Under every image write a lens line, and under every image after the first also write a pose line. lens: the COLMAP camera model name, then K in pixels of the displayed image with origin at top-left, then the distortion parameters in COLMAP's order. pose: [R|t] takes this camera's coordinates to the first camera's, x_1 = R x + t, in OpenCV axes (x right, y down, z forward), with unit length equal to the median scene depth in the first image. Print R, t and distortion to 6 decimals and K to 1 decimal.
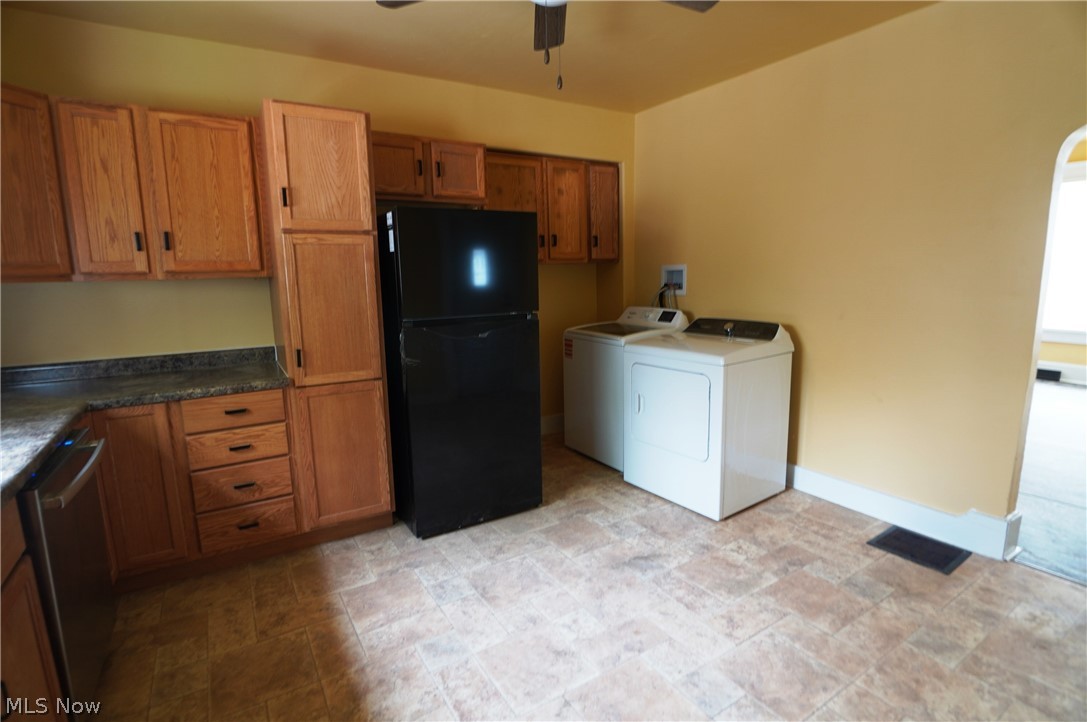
lens RADIAL K [[527.2, 0, 538.0], [0, 527.2, 366.0], [0, 0, 1]] dist [-0.026569, 0.001321]
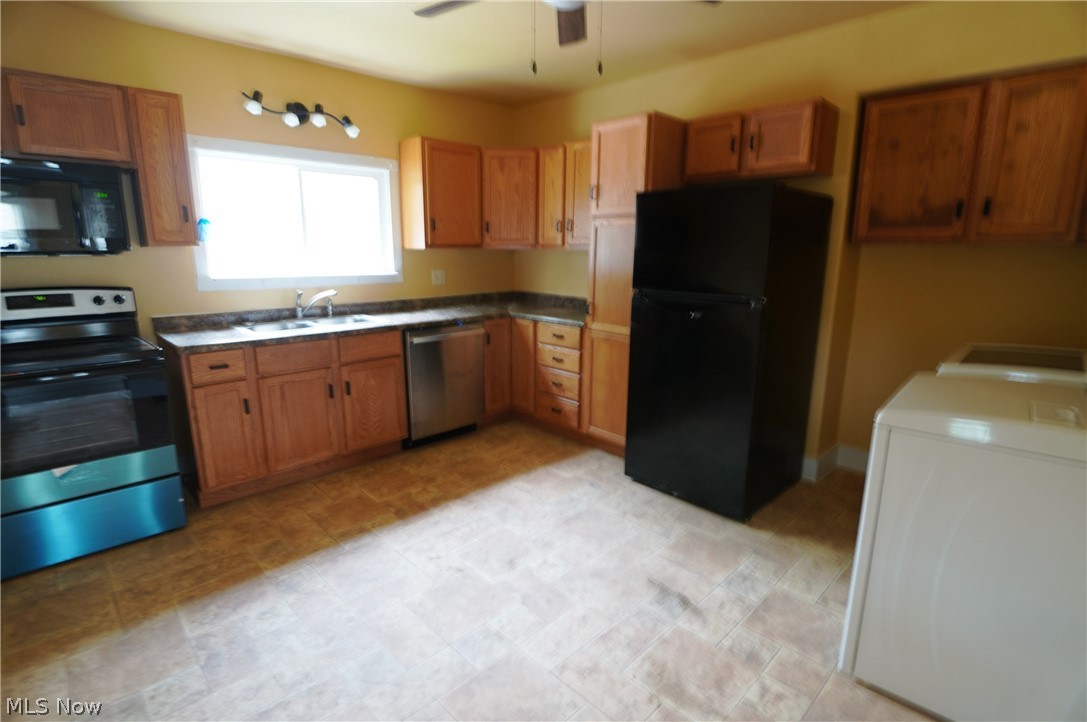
lens RADIAL K [[527.2, 0, 544.4], [0, 527.2, 359.7], [0, 0, 1]] dist [-0.026569, 0.001321]
pose [[0.221033, 0.220712, -0.949963, 0.897164], [-0.184891, 0.965874, 0.181389, -0.117034], [0.957580, 0.135547, 0.254298, 0.555460]]
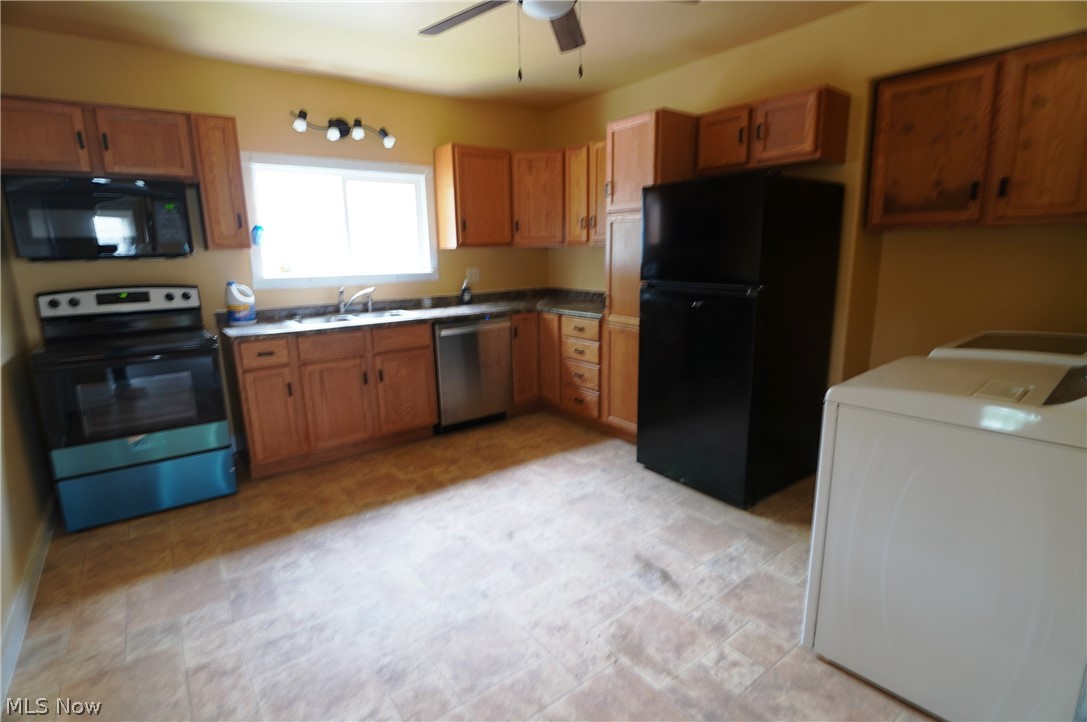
lens RADIAL K [[527.2, 0, 544.3], [0, 527.2, 359.7], [0, 0, 1]] dist [-0.026569, 0.001321]
pose [[0.094264, 0.216950, -0.971621, 0.991093], [-0.162998, 0.966160, 0.199917, -0.123408], [0.982113, 0.139527, 0.126436, 0.681387]]
